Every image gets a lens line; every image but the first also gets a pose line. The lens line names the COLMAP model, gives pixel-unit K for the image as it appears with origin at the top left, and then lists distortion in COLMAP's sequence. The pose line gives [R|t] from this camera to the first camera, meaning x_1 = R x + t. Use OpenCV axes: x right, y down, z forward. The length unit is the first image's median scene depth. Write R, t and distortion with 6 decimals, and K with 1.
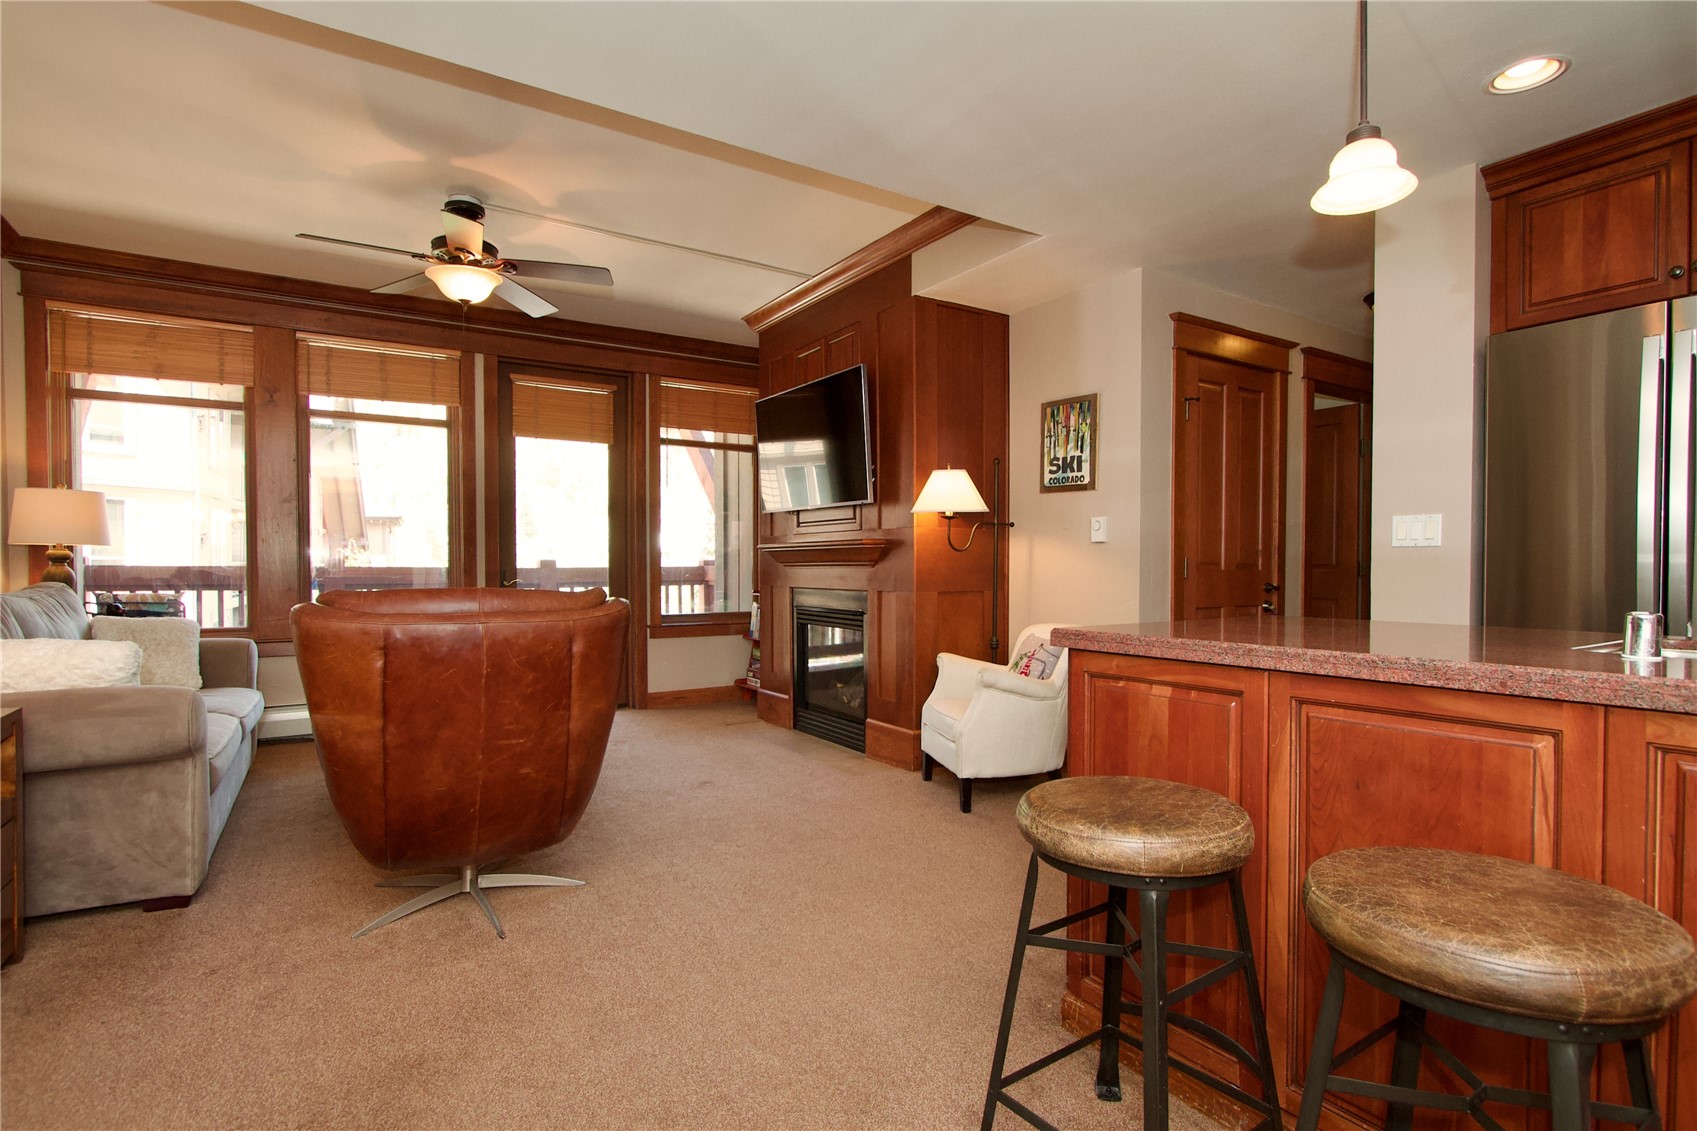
lens RADIAL K [[844.4, 0, 853.5], [0, 844.4, 574.6], [0, 0, 1]] dist [-0.001708, -0.001685]
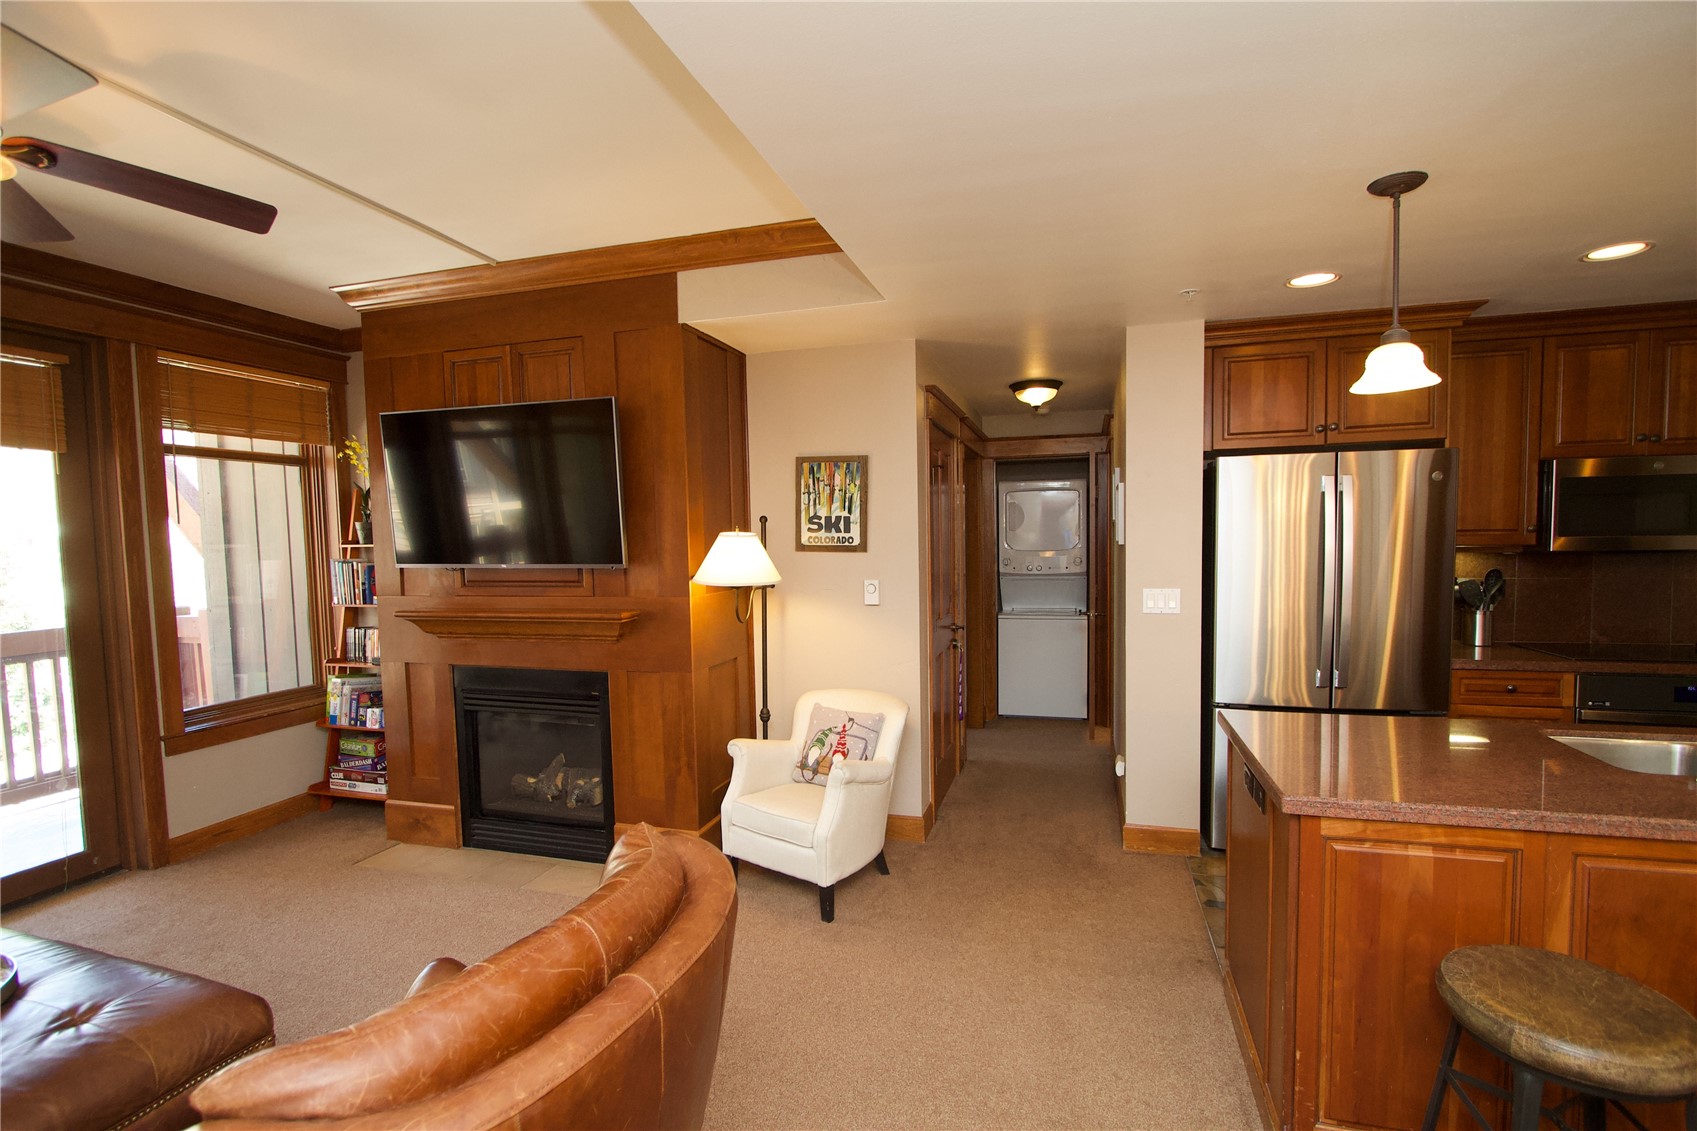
lens RADIAL K [[786.2, 0, 848.6], [0, 786.2, 582.5], [0, 0, 1]] dist [-0.016055, 0.002320]
pose [[0.757670, -0.052219, 0.650545, -0.323917], [0.024617, 0.998371, 0.051468, -0.108723], [-0.652173, -0.022982, 0.757722, 0.296109]]
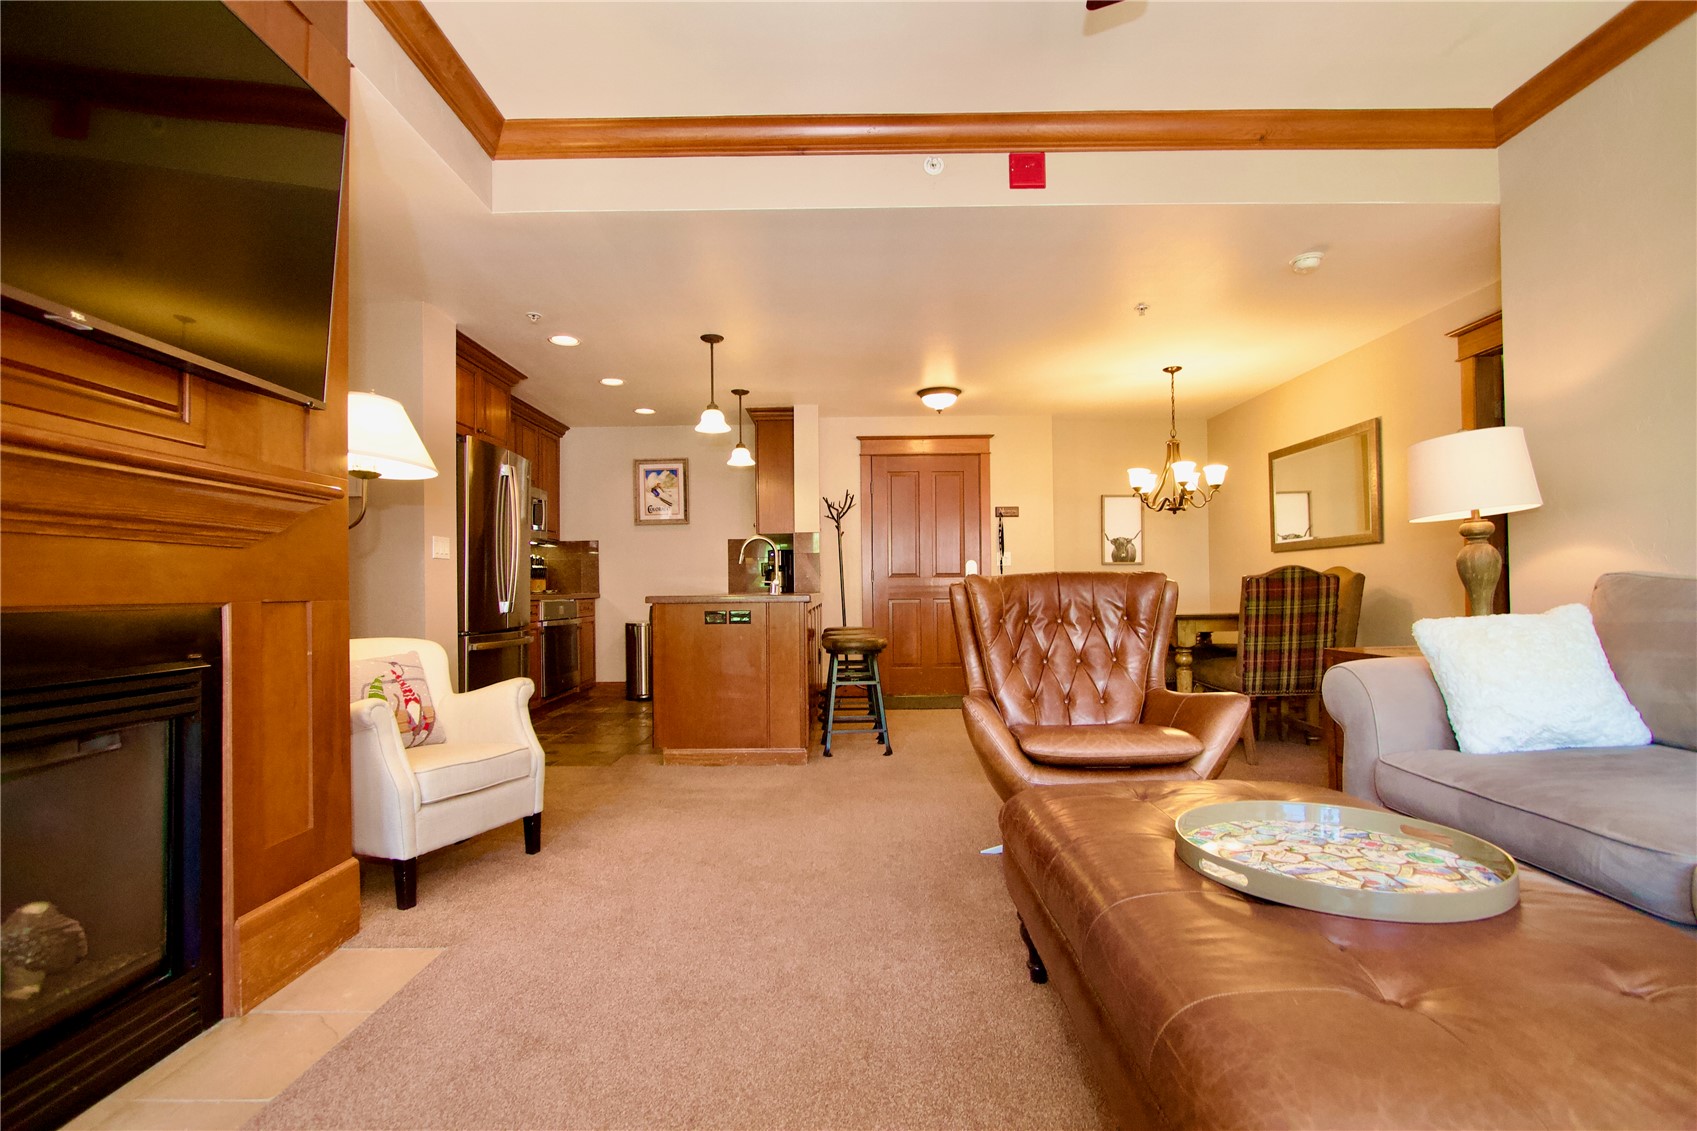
lens RADIAL K [[786.2, 0, 841.3], [0, 786.2, 582.0], [0, 0, 1]] dist [-0.016055, 0.002320]
pose [[-0.833079, 0.015261, 0.552944, -0.469674], [0.017496, 0.999846, -0.001236, 0.015107], [-0.552877, 0.008645, -0.833218, 1.249186]]
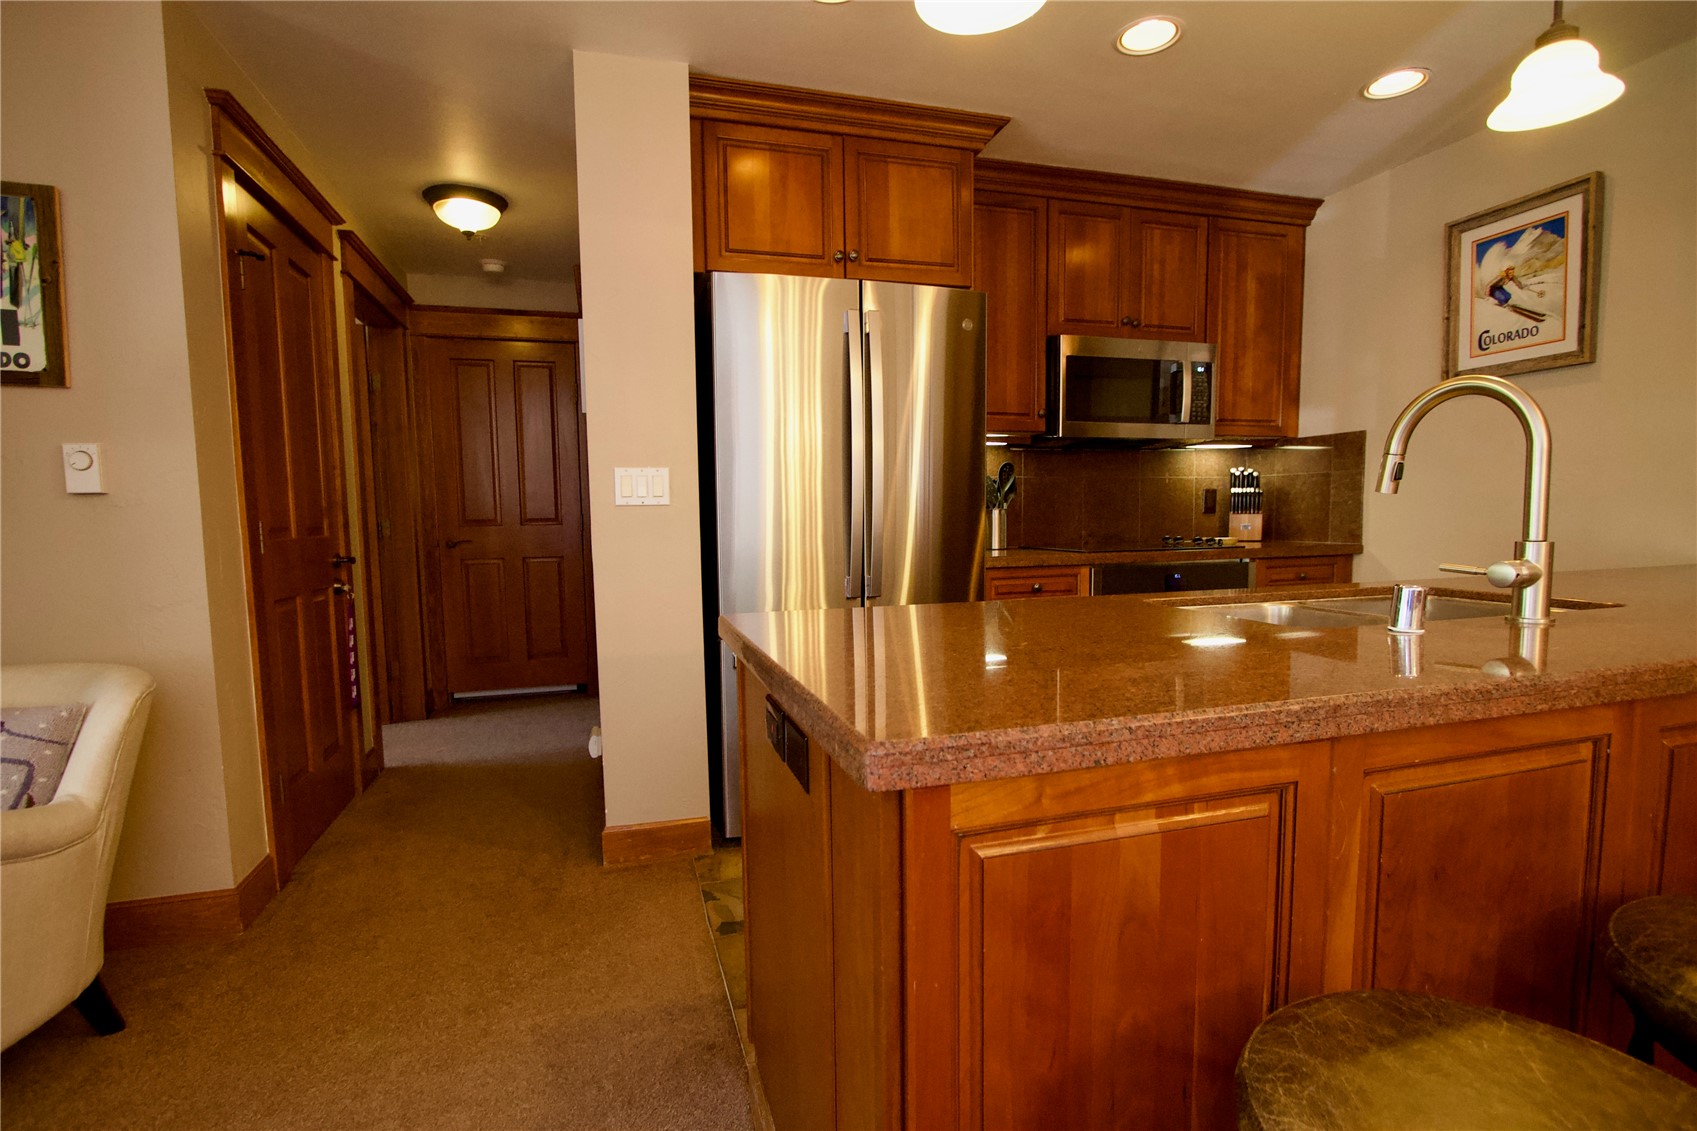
lens RADIAL K [[808.7, 0, 837.1], [0, 808.7, 582.5], [0, 0, 1]] dist [-0.012926, -0.000293]
pose [[0.286122, -0.089317, 0.954021, -0.038713], [0.023571, 0.996001, 0.086178, -0.015378], [-0.957903, -0.002170, 0.287083, 0.416012]]
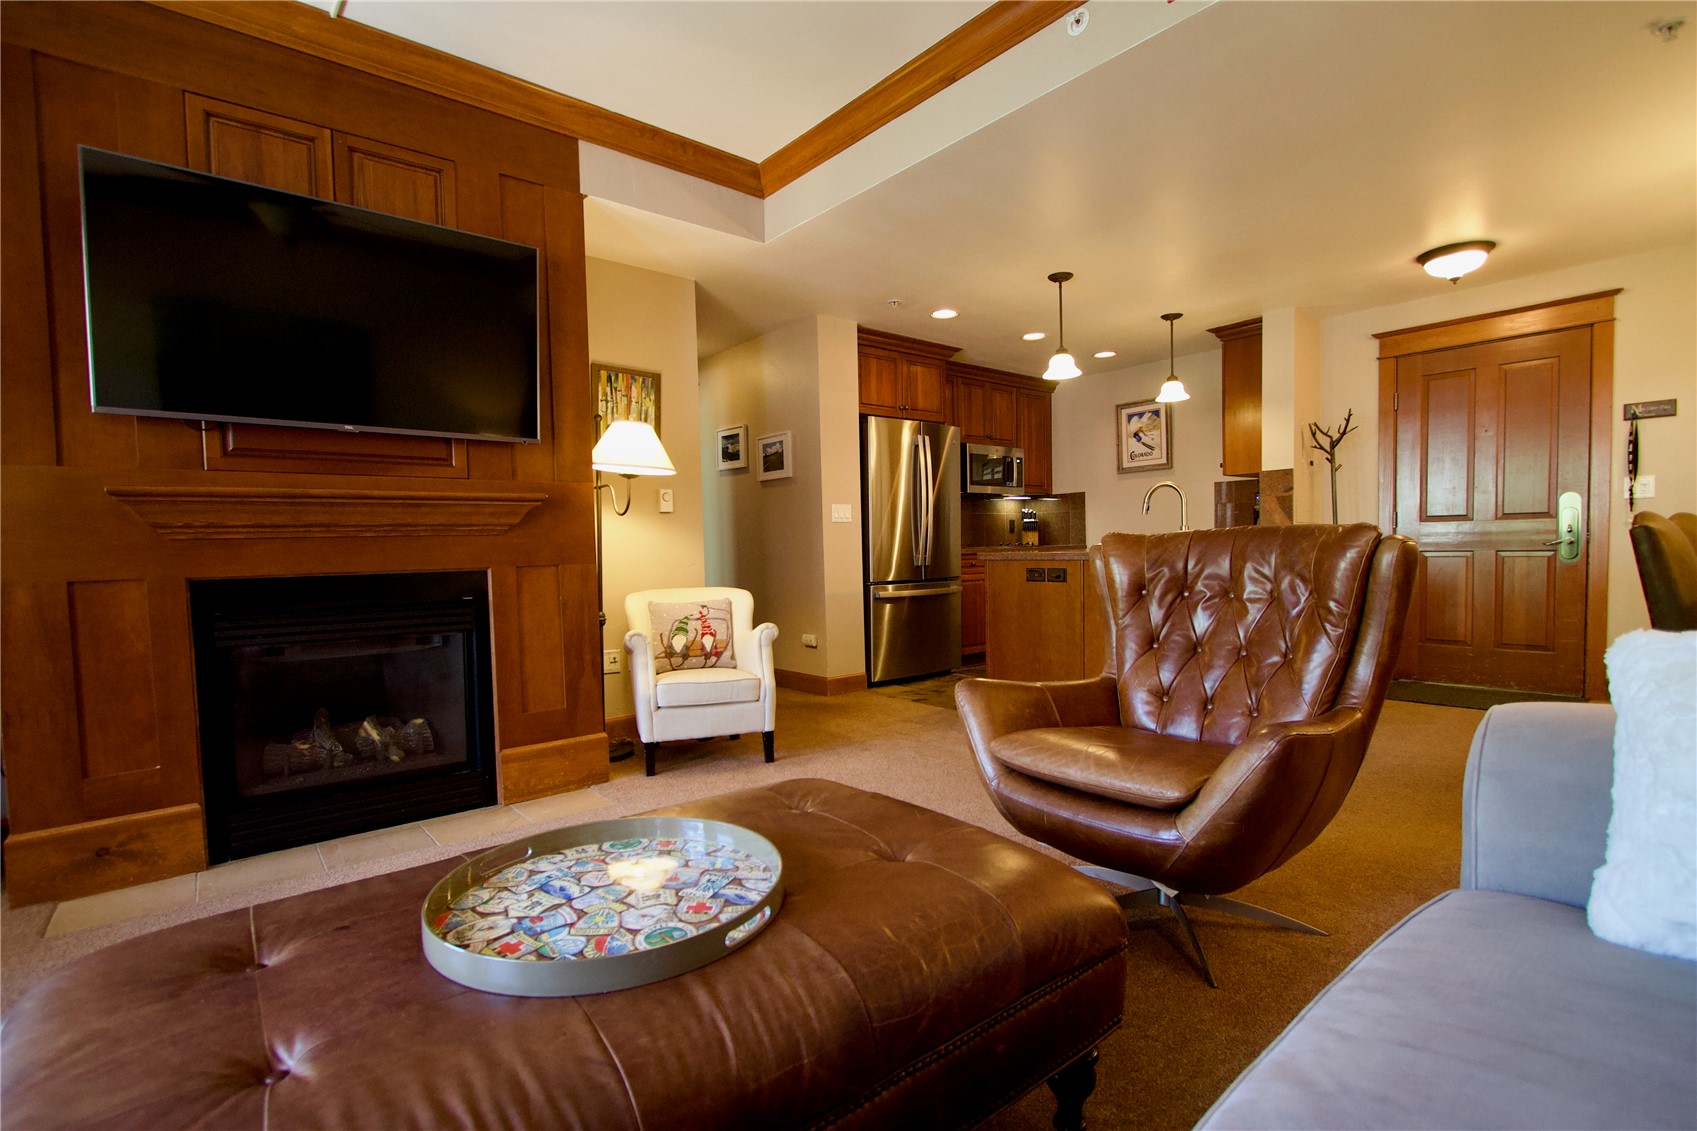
lens RADIAL K [[786.2, 0, 846.7], [0, 786.2, 581.2], [0, 0, 1]] dist [-0.016055, 0.002320]
pose [[-0.126623, -0.040307, 0.991132, -0.711823], [0.035002, 0.998370, 0.045073, 0.012040], [-0.991333, 0.040399, -0.125006, 0.861098]]
